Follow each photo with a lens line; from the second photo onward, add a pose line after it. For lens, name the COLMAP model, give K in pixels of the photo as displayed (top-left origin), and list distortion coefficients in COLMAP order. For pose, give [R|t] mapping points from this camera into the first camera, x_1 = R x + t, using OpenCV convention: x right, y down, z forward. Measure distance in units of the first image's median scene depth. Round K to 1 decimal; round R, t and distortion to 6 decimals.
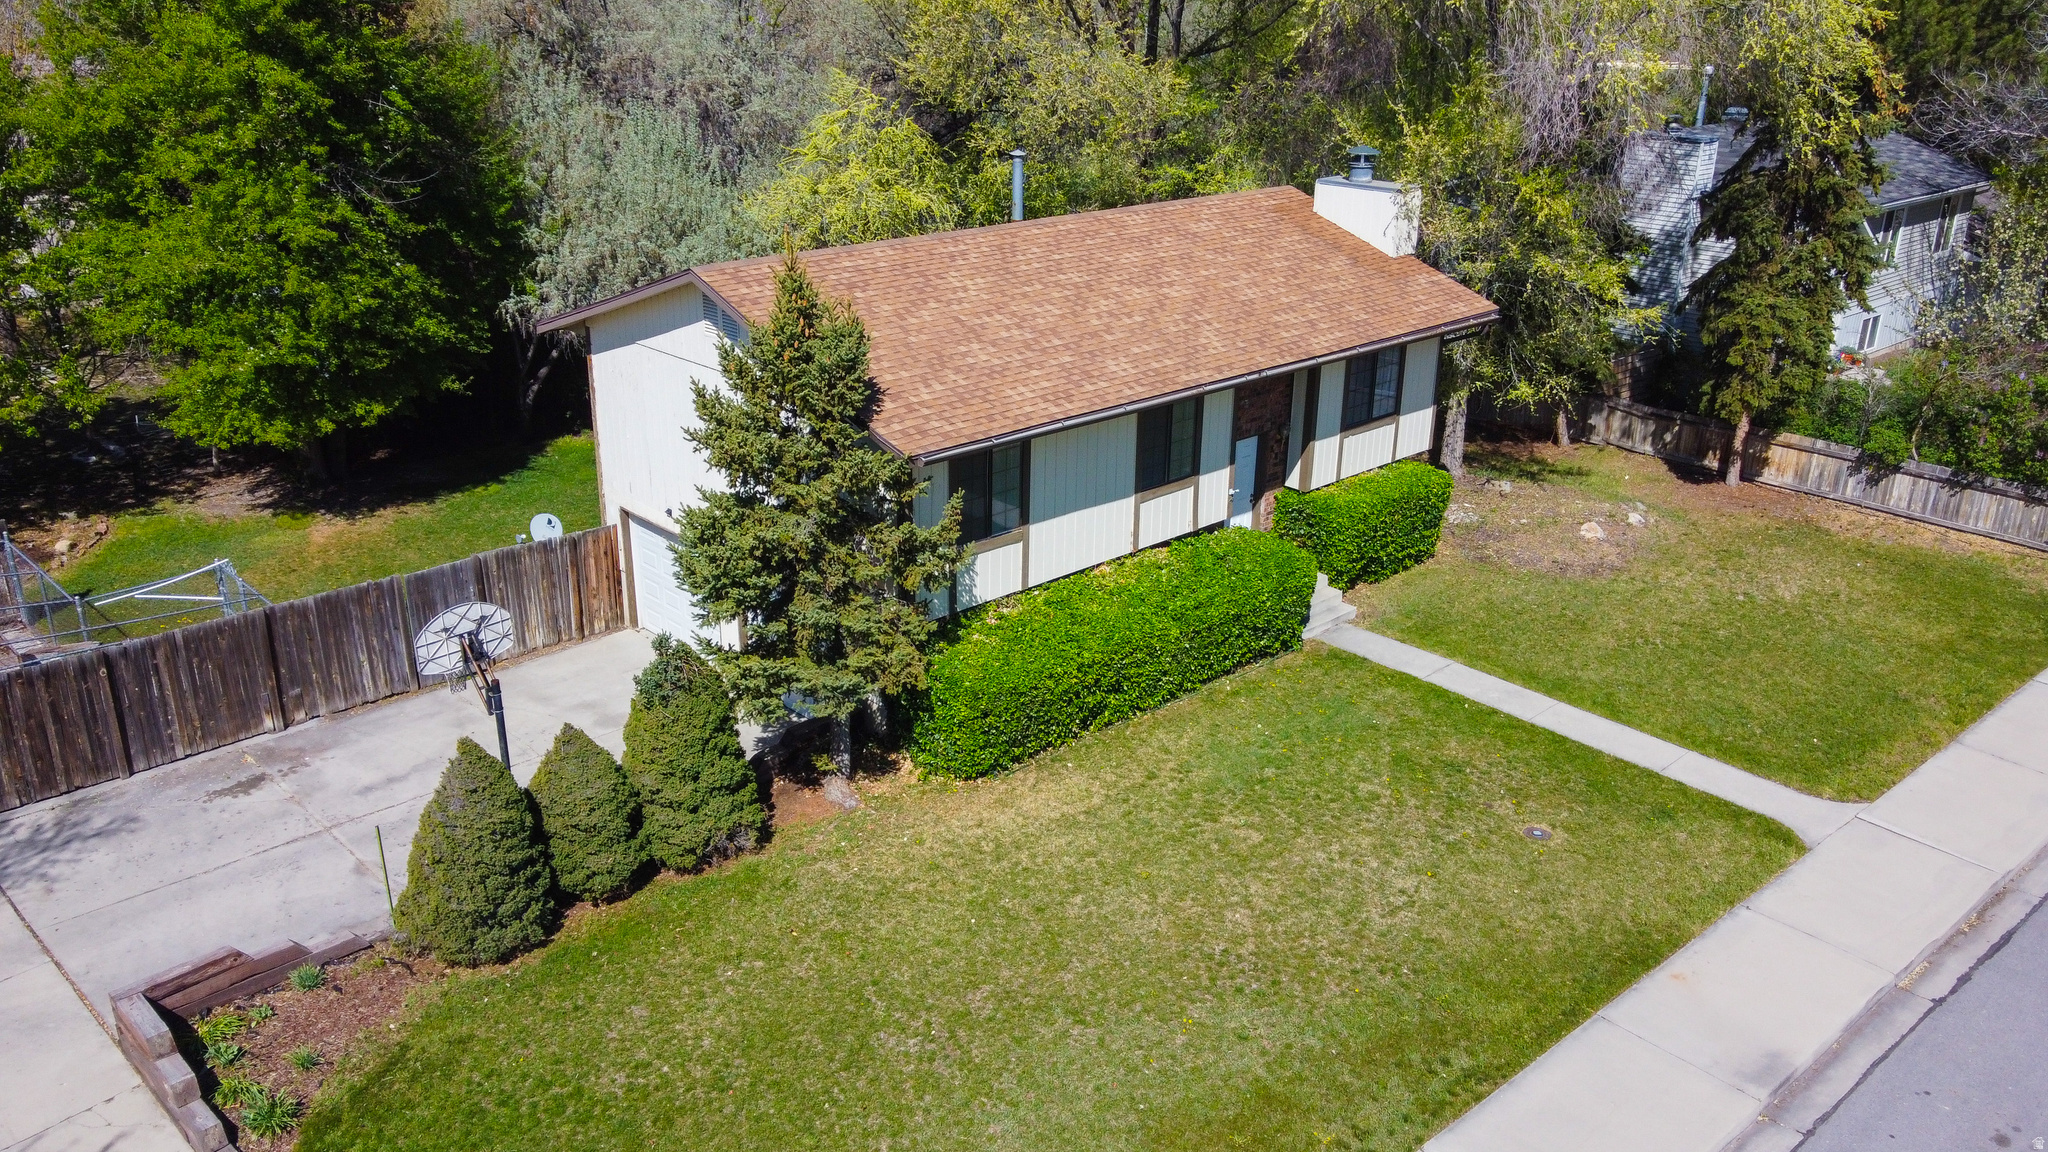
lens RADIAL K [[1563.0, 0, 1016.6], [0, 1563.0, 570.5], [0, 0, 1]] dist [-0.000995, 0.052044]
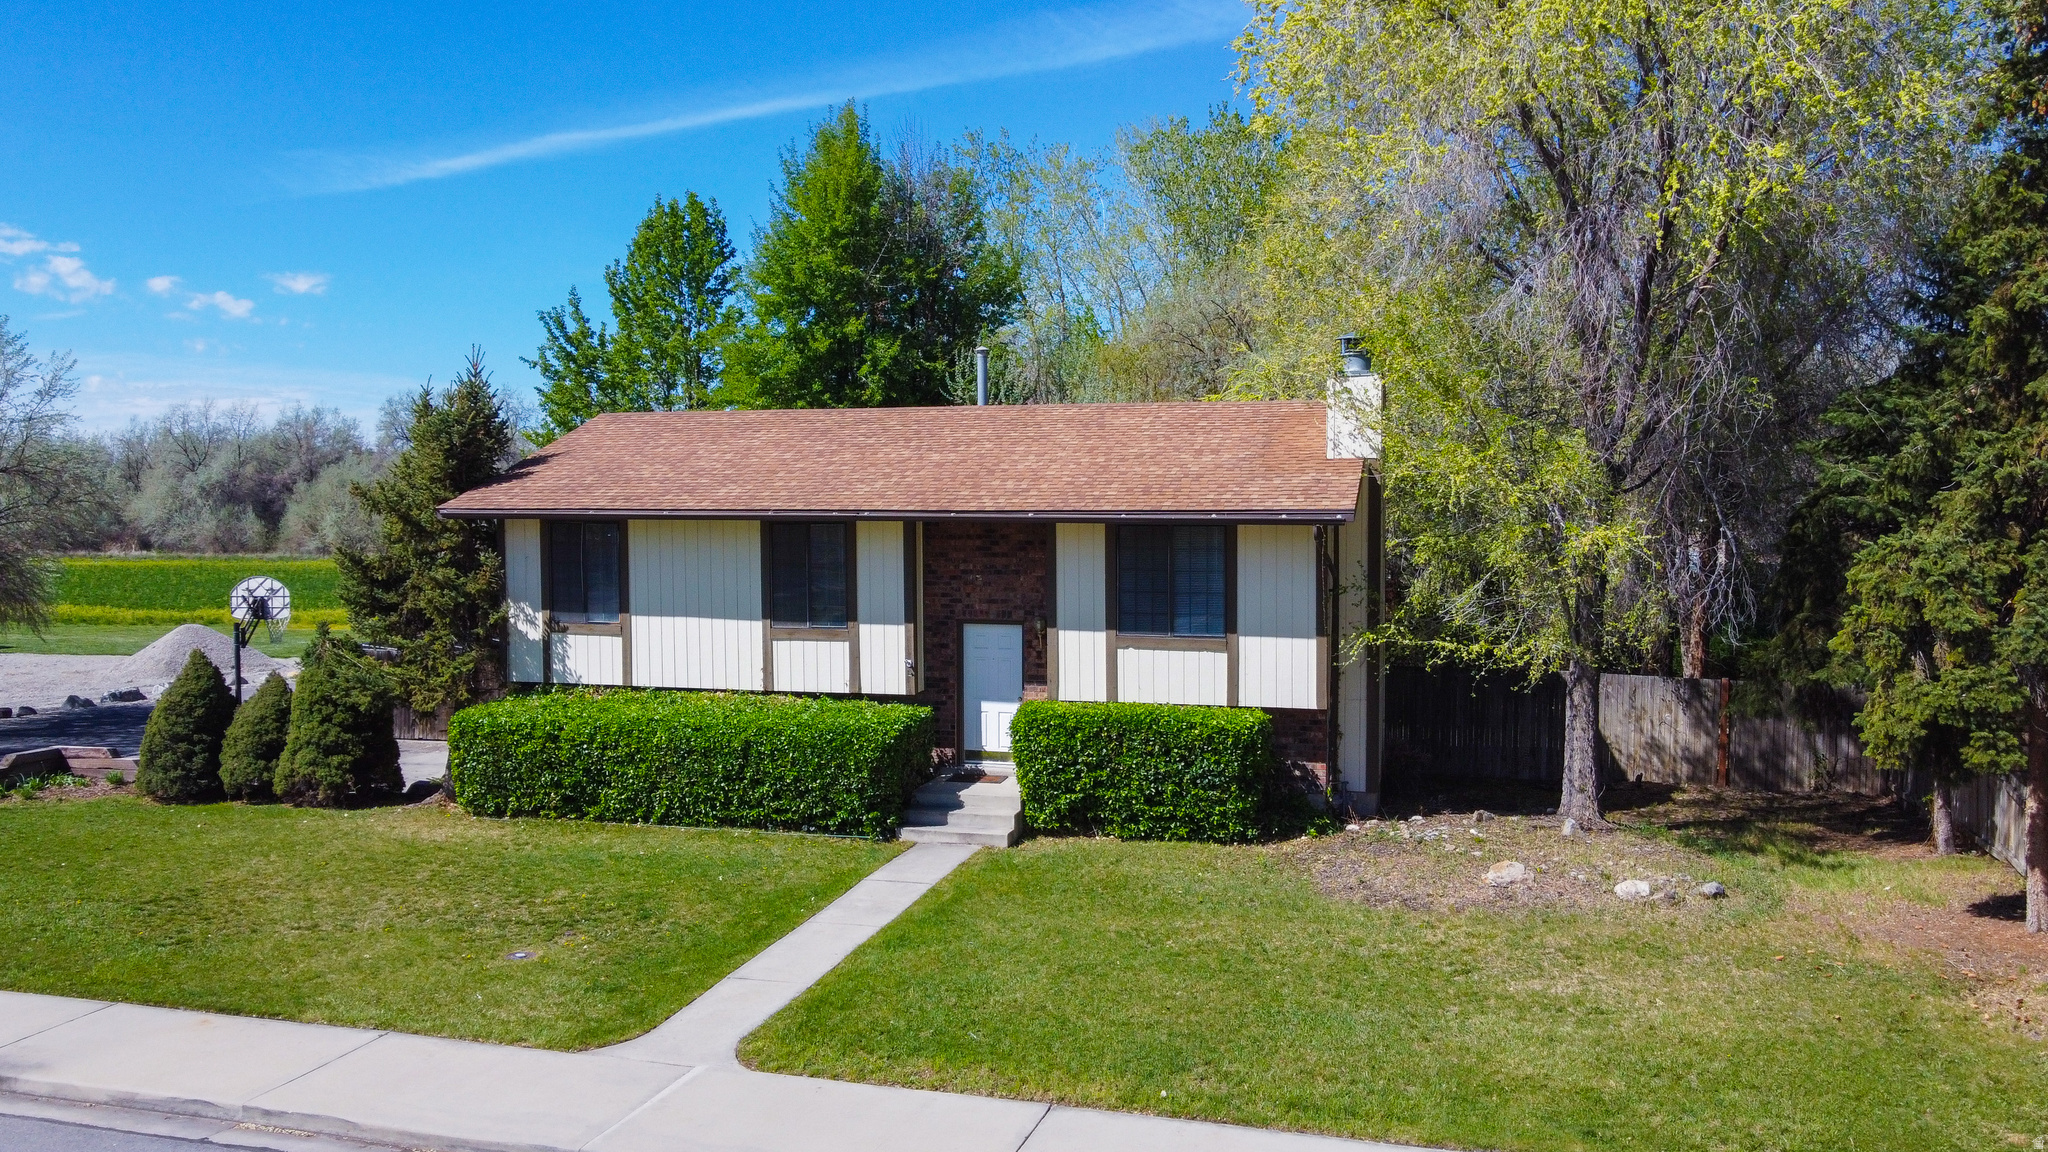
lens RADIAL K [[1563.0, 0, 1016.6], [0, 1563.0, 570.5], [0, 0, 1]] dist [-0.000995, 0.052044]
pose [[0.518884, 0.029417, -0.854338, 1.058898], [-0.303196, 0.940767, -0.151754, 0.019677], [0.799269, 0.337775, 0.497069, 0.659066]]
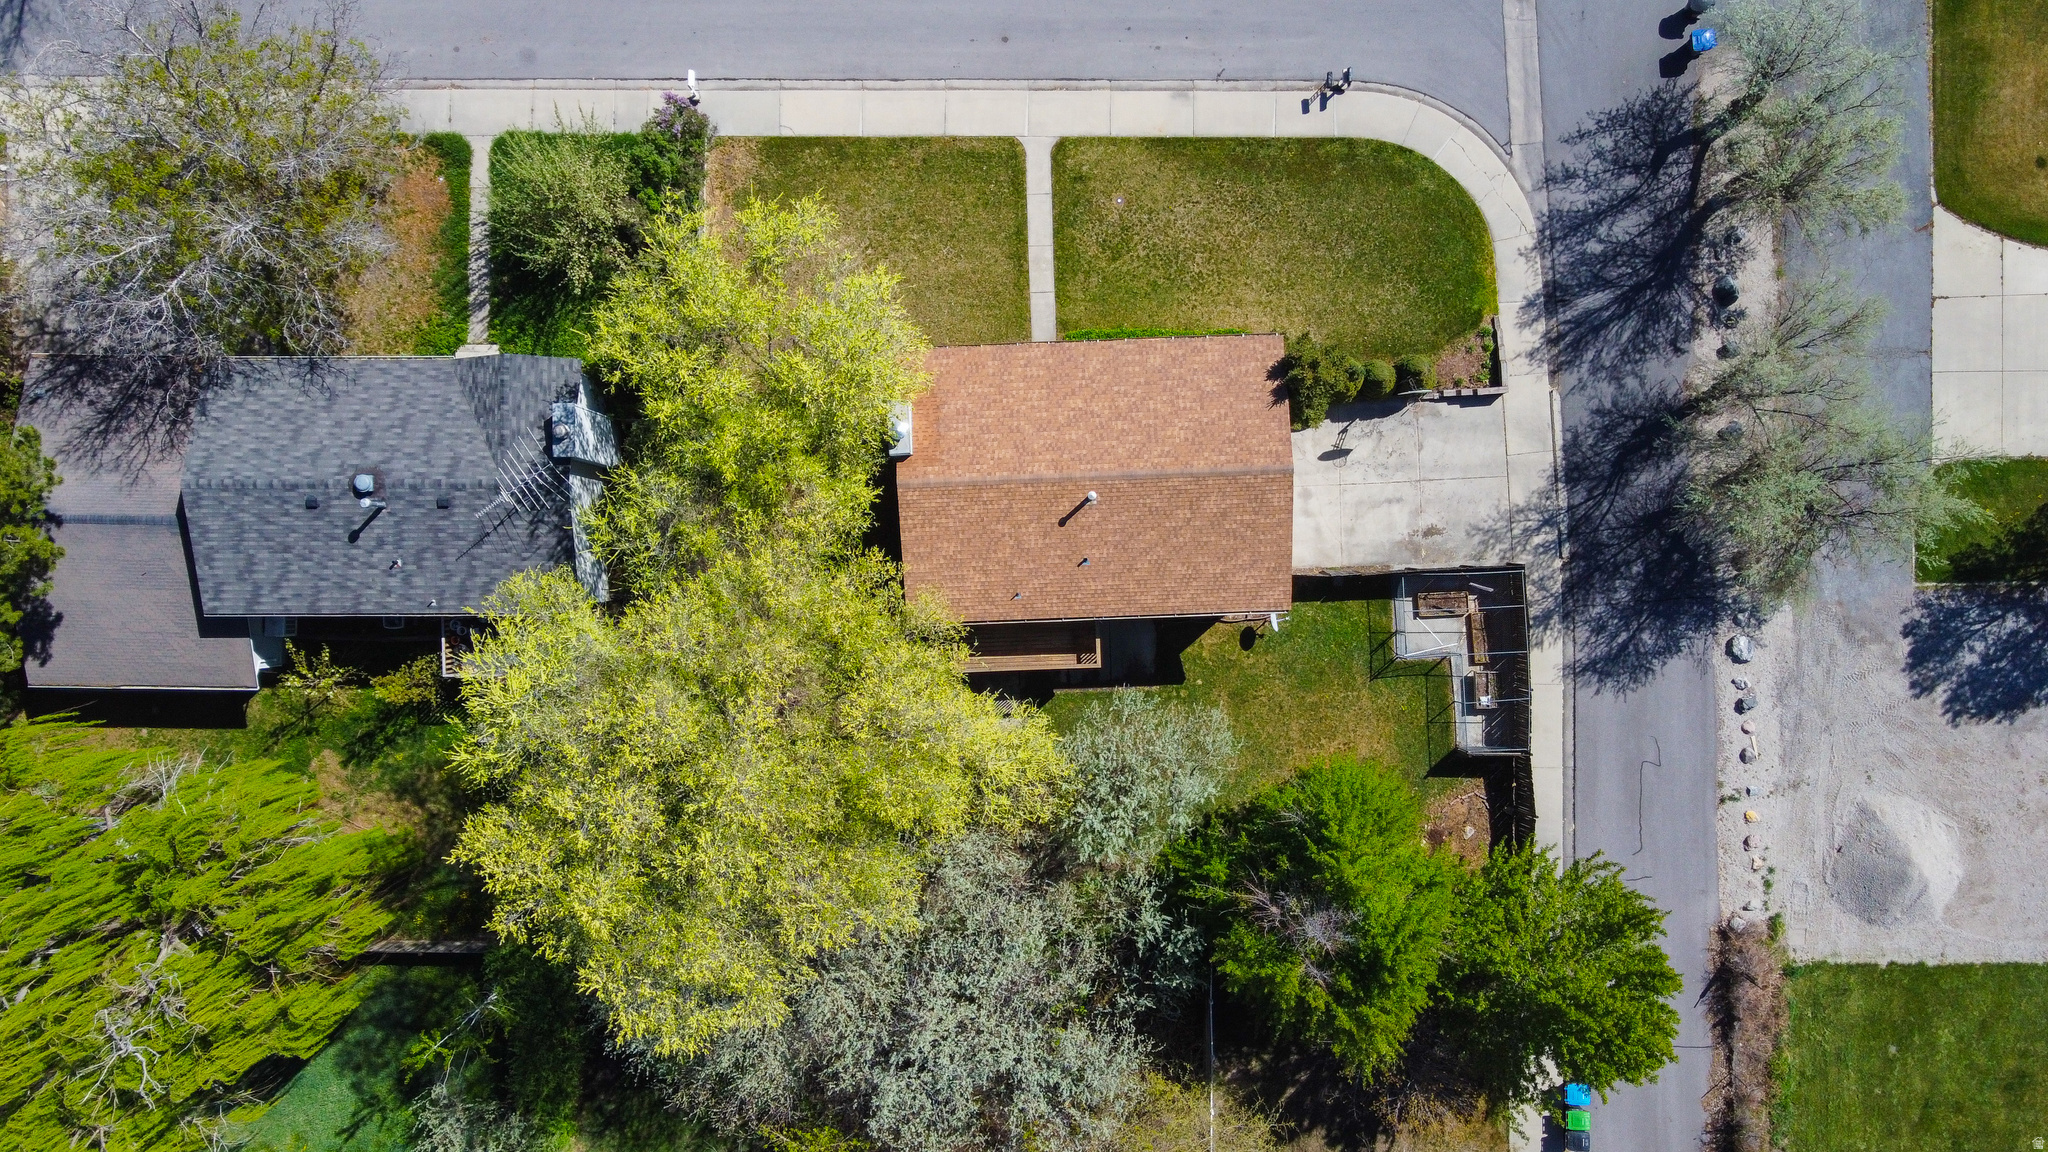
lens RADIAL K [[1563.0, 0, 1016.6], [0, 1563.0, 570.5], [0, 0, 1]] dist [-0.000995, 0.052044]
pose [[-0.754090, -0.656771, -0.000210, 0.017429], [0.246439, -0.283251, 0.926842, -2.560537], [-0.608783, 0.698871, 0.375451, 0.446373]]
